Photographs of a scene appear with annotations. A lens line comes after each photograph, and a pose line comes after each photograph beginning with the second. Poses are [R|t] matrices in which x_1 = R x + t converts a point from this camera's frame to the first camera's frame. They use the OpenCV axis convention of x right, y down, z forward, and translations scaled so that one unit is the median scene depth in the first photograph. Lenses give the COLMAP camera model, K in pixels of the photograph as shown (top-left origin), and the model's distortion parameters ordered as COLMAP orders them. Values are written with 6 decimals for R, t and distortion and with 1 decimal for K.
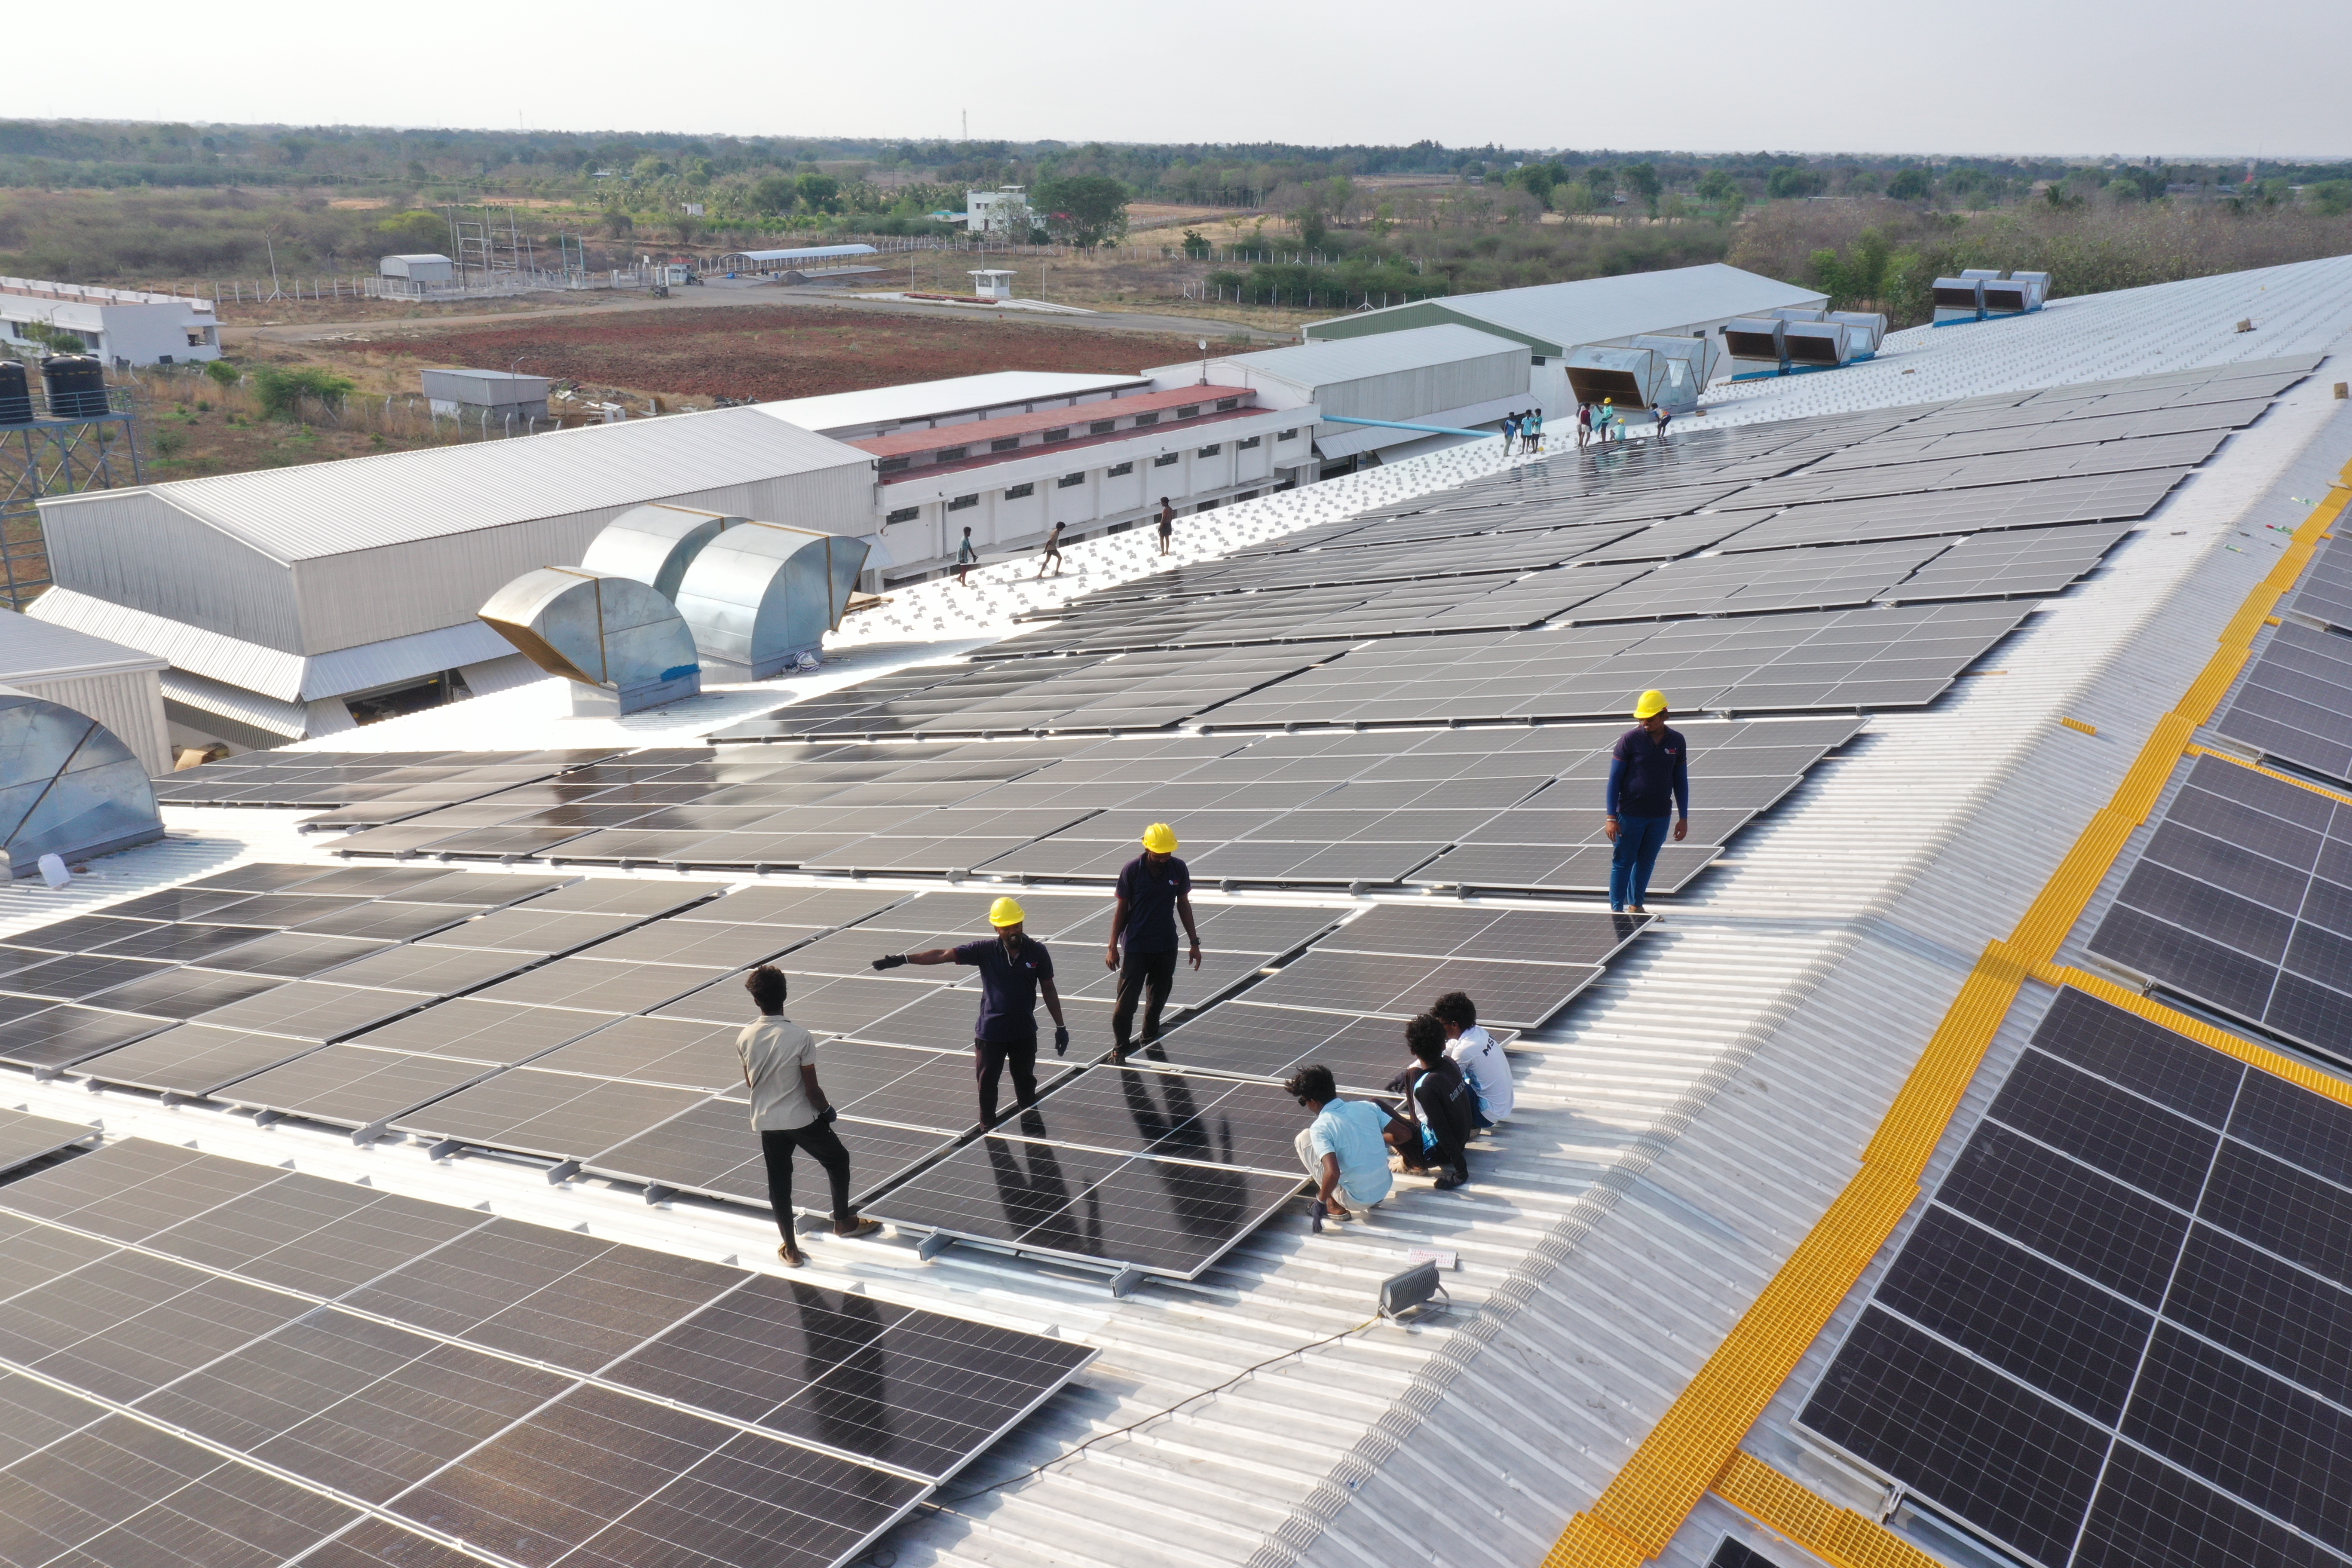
lens RADIAL K [[1861.2, 0, 1186.7], [0, 1861.2, 785.7], [0, 0, 1]] dist [0.006610, 0.009529]
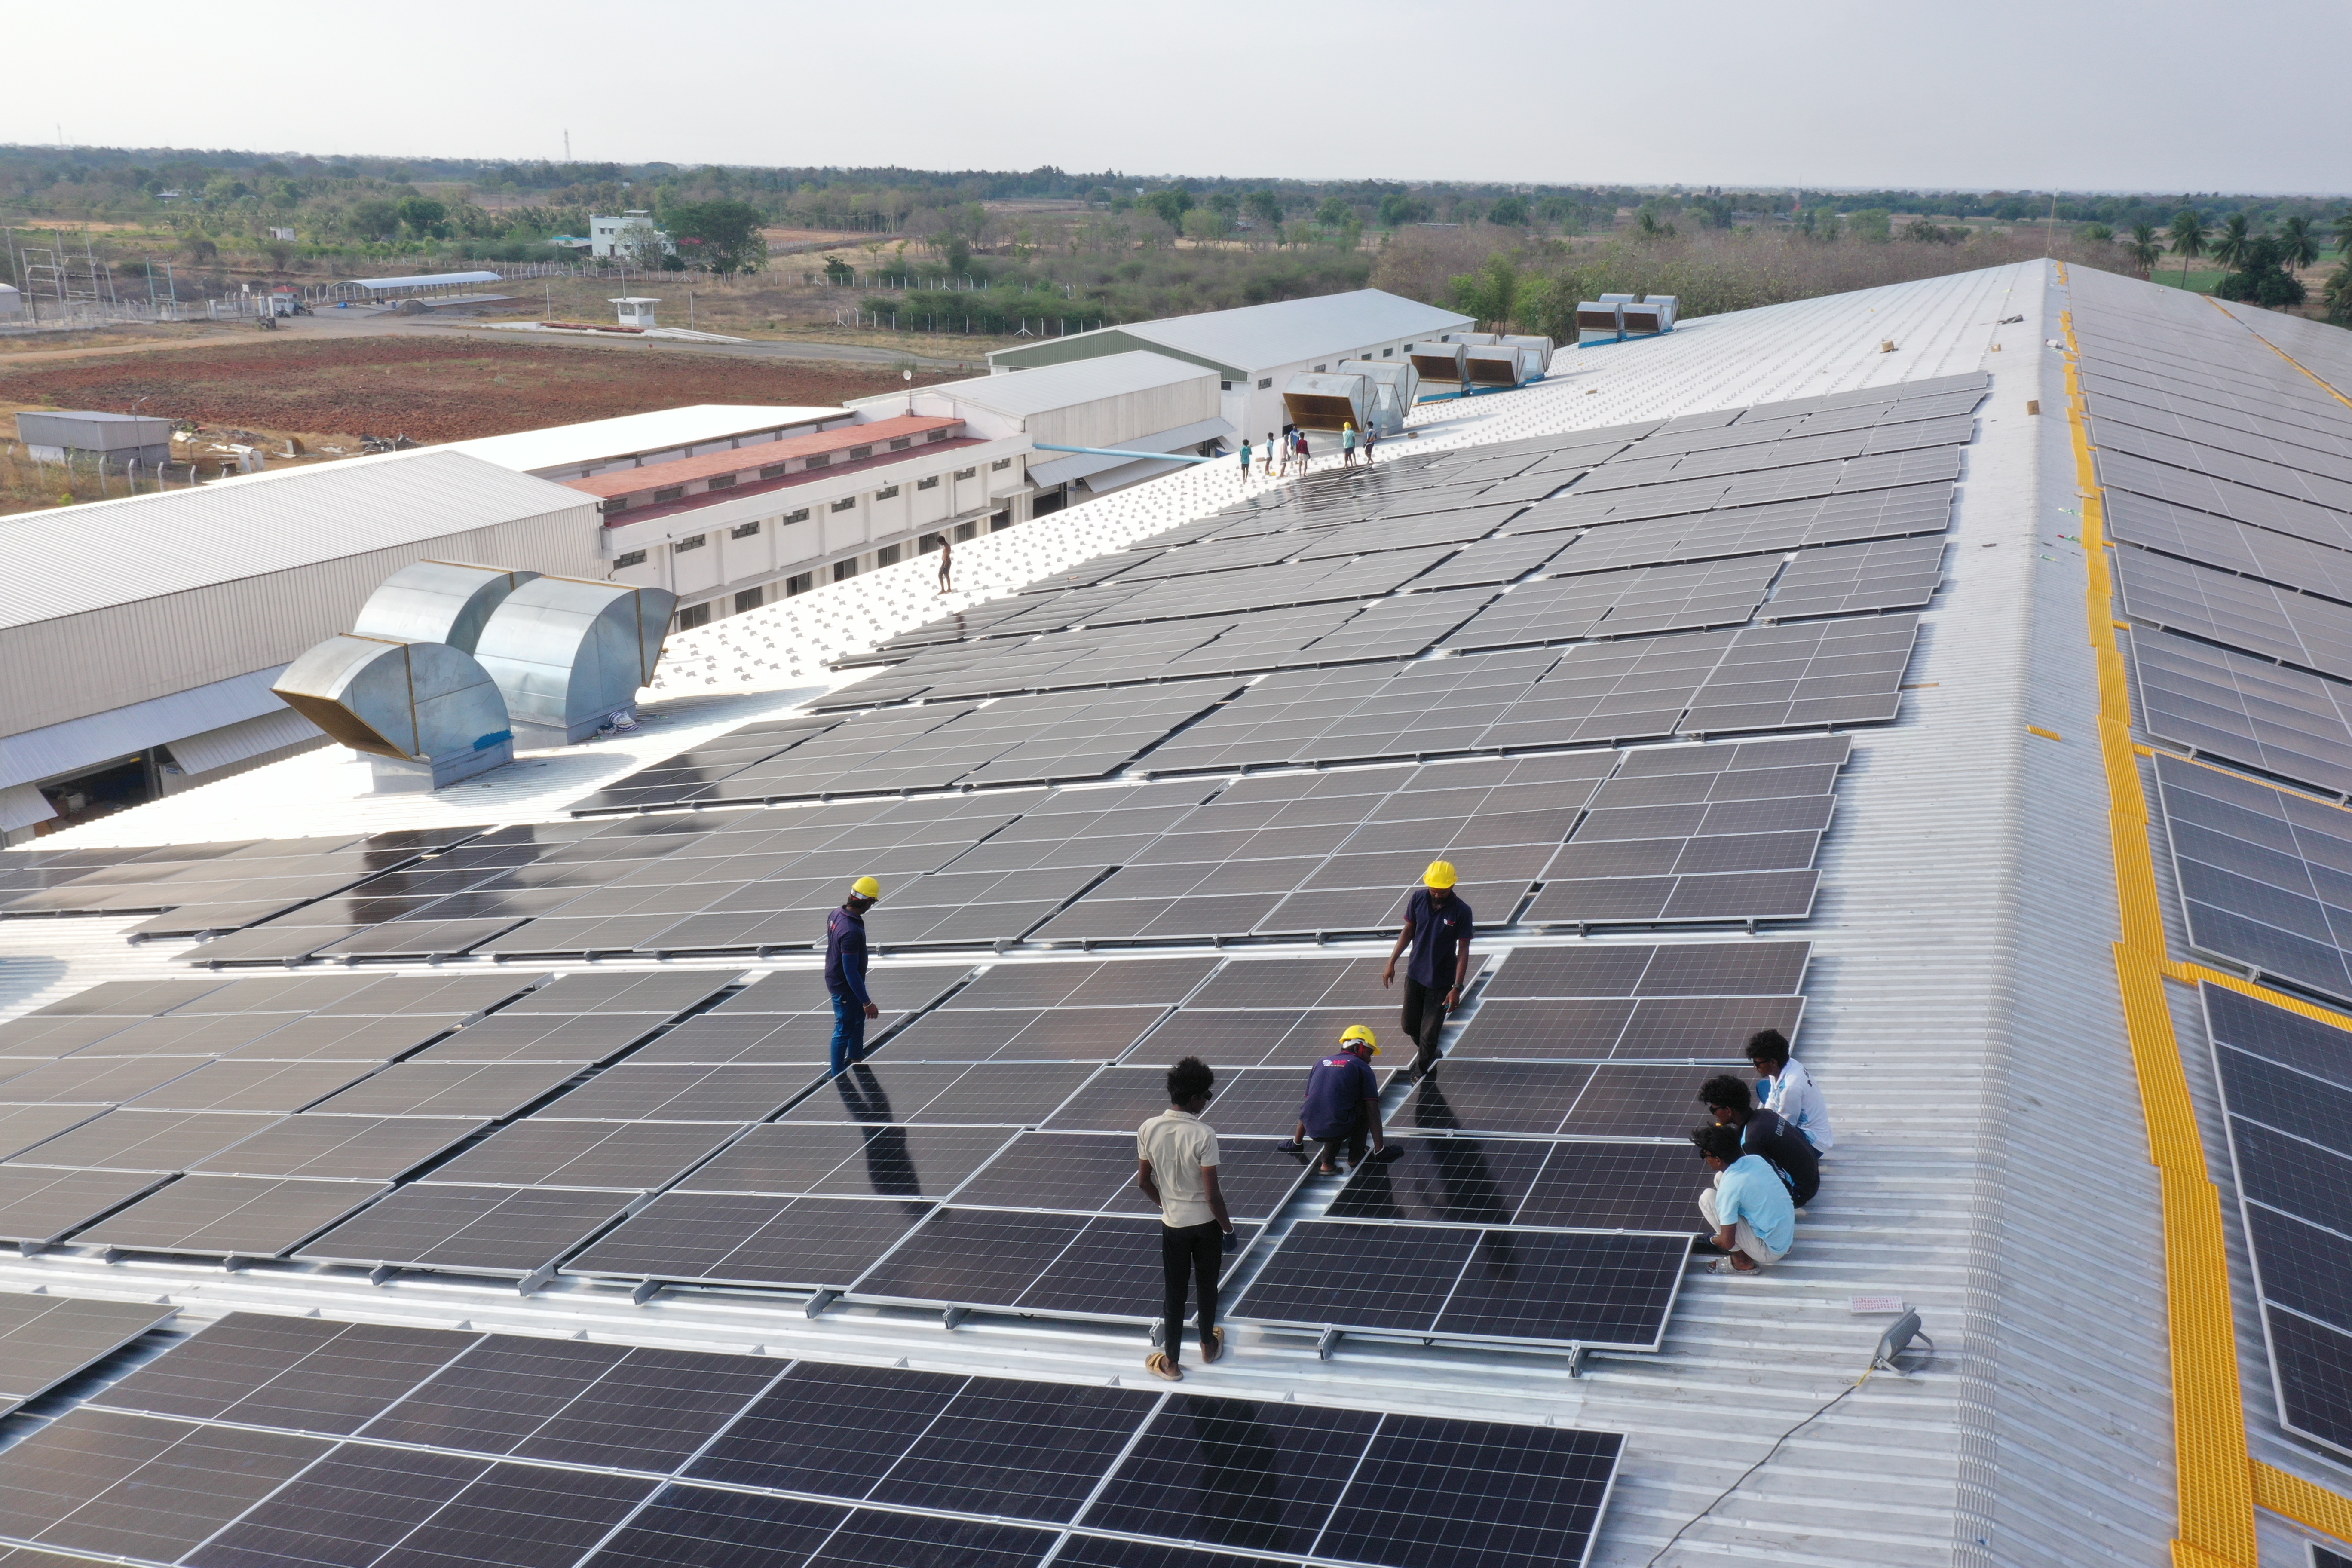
lens RADIAL K [[1861.2, 0, 1164.7], [0, 1861.2, 790.2], [0, 0, 1]] dist [0.006610, 0.009529]
pose [[0.980609, -0.056162, 0.187754, -0.155324], [0.057820, 0.998321, -0.003358, -0.017027], [-0.187250, 0.014149, 0.982210, 0.023498]]
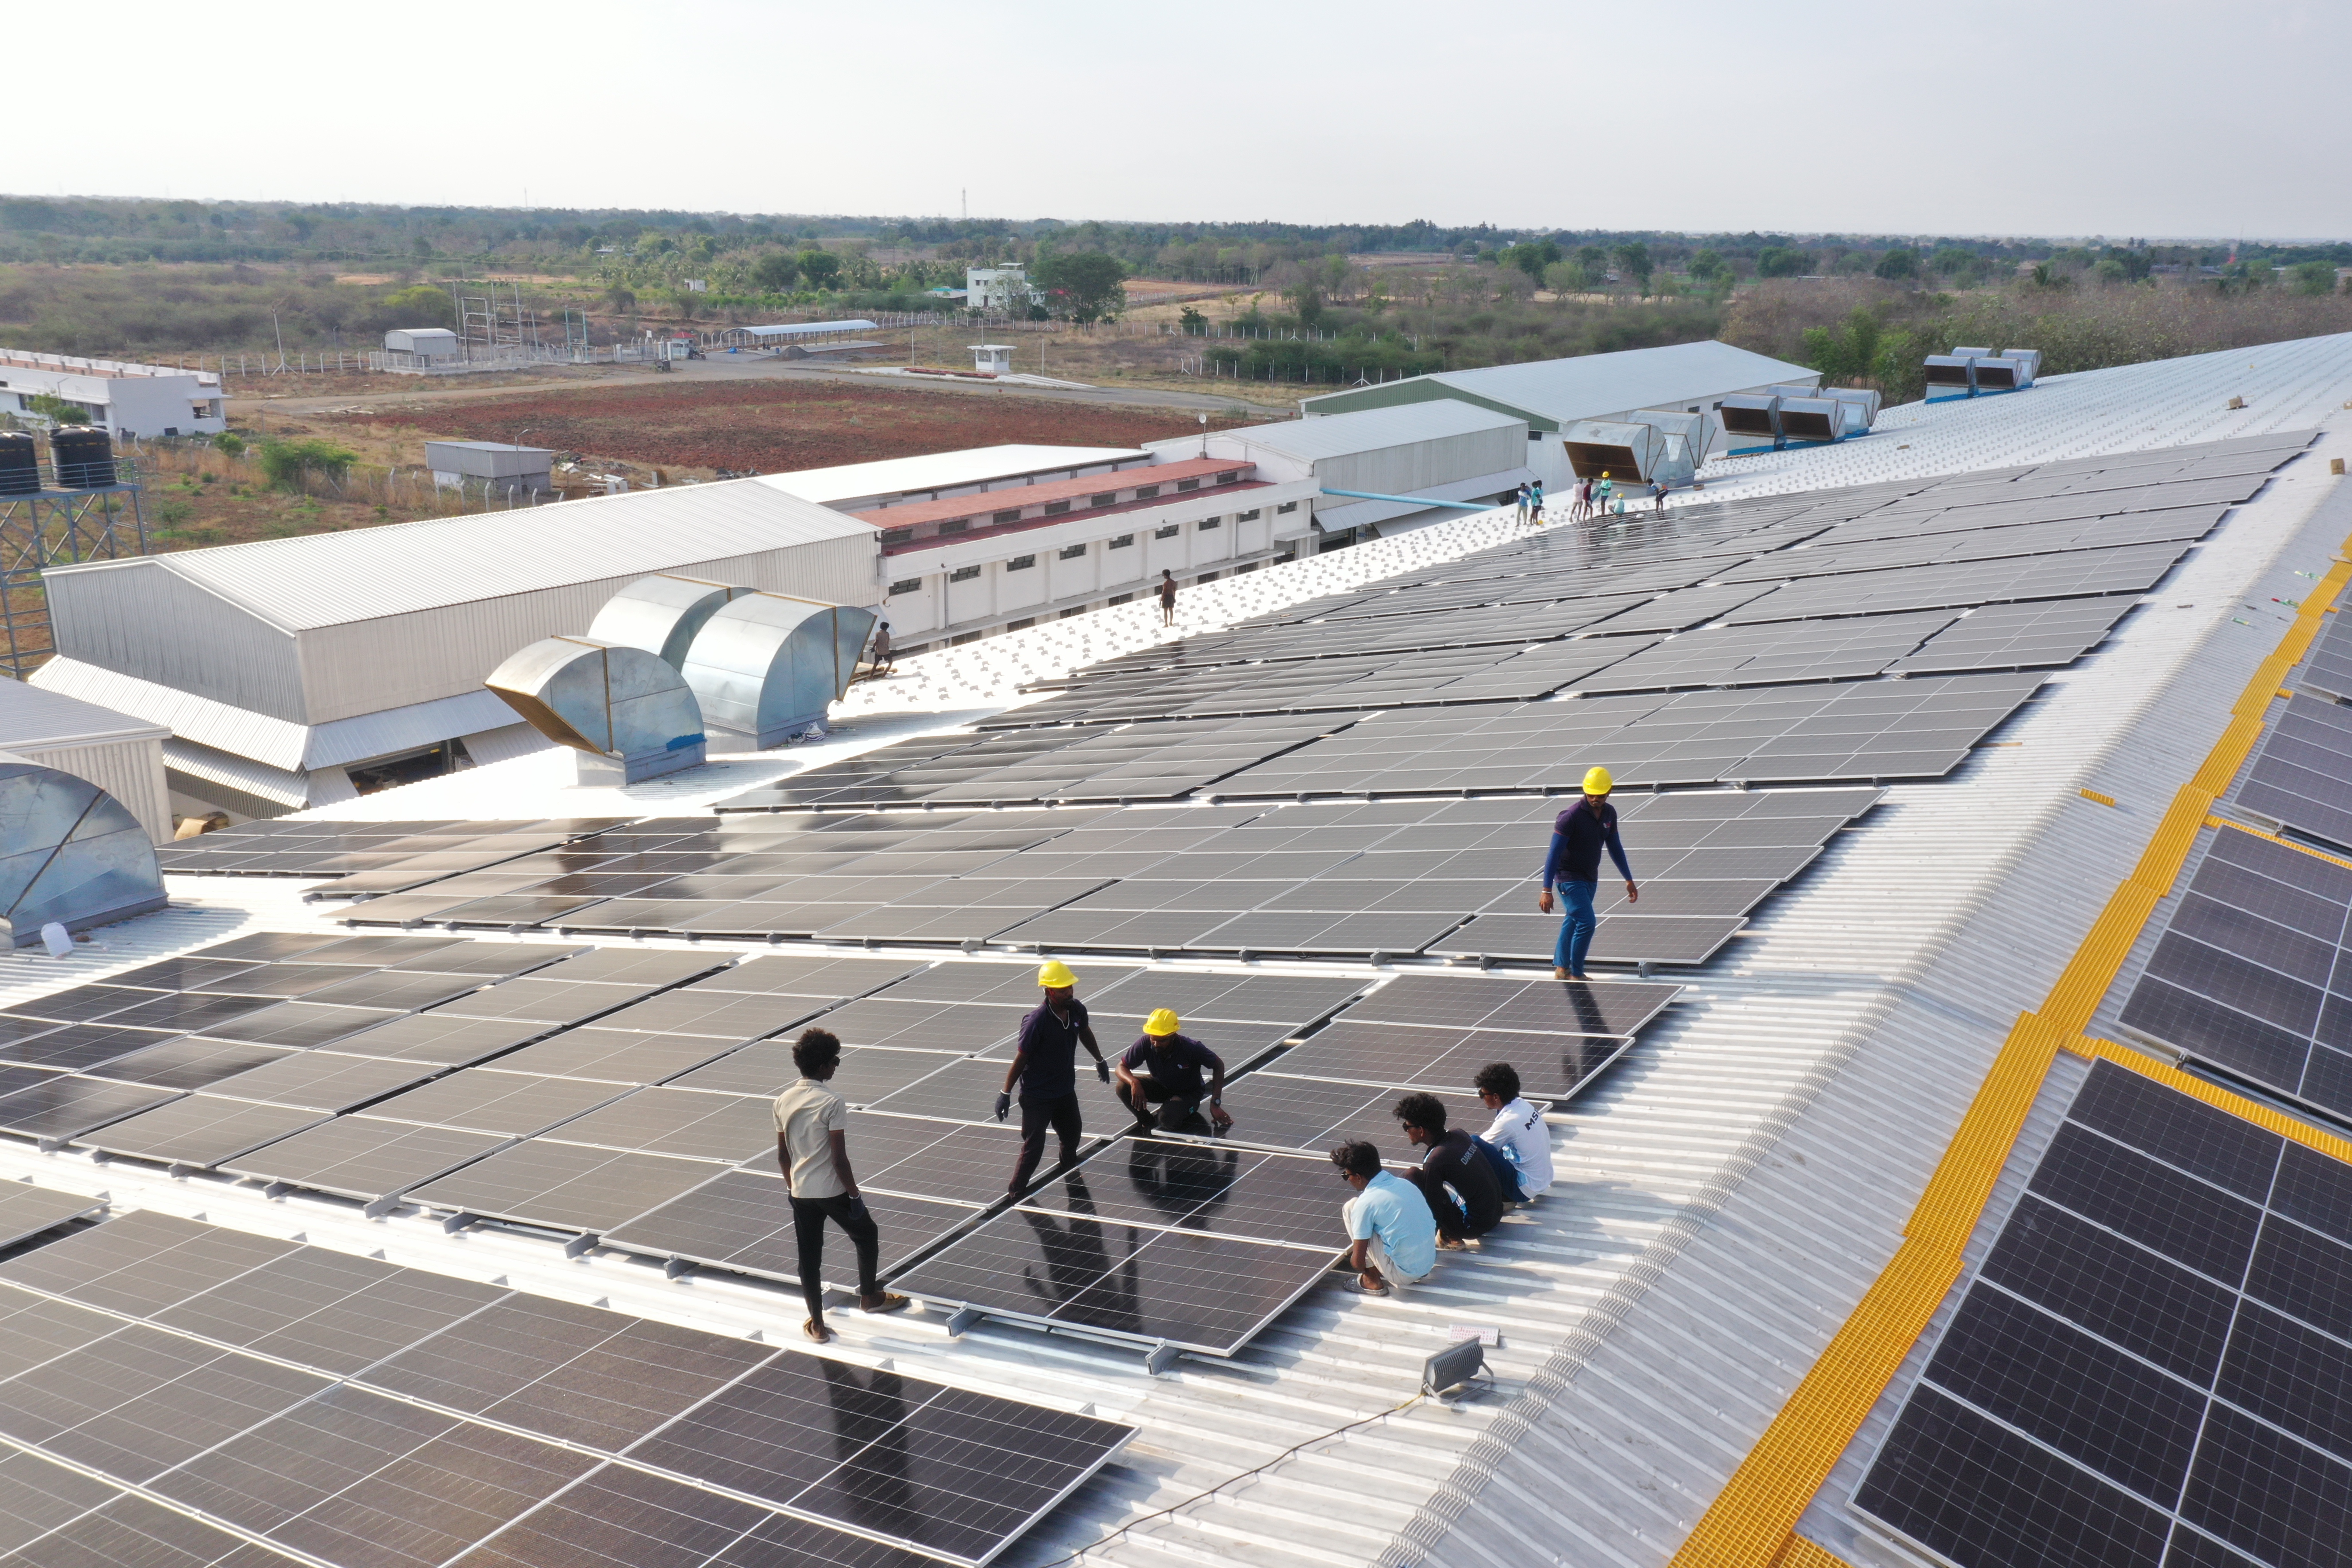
lens RADIAL K [[1861.2, 0, 1185.5], [0, 1861.2, 785.3], [0, 0, 1]] dist [0.006610, 0.009529]
pose [[0.999995, 0.001920, 0.002620, -0.008585], [-0.001818, 0.999254, -0.038568, 0.000710], [-0.002693, 0.038563, 0.999253, 0.002196]]
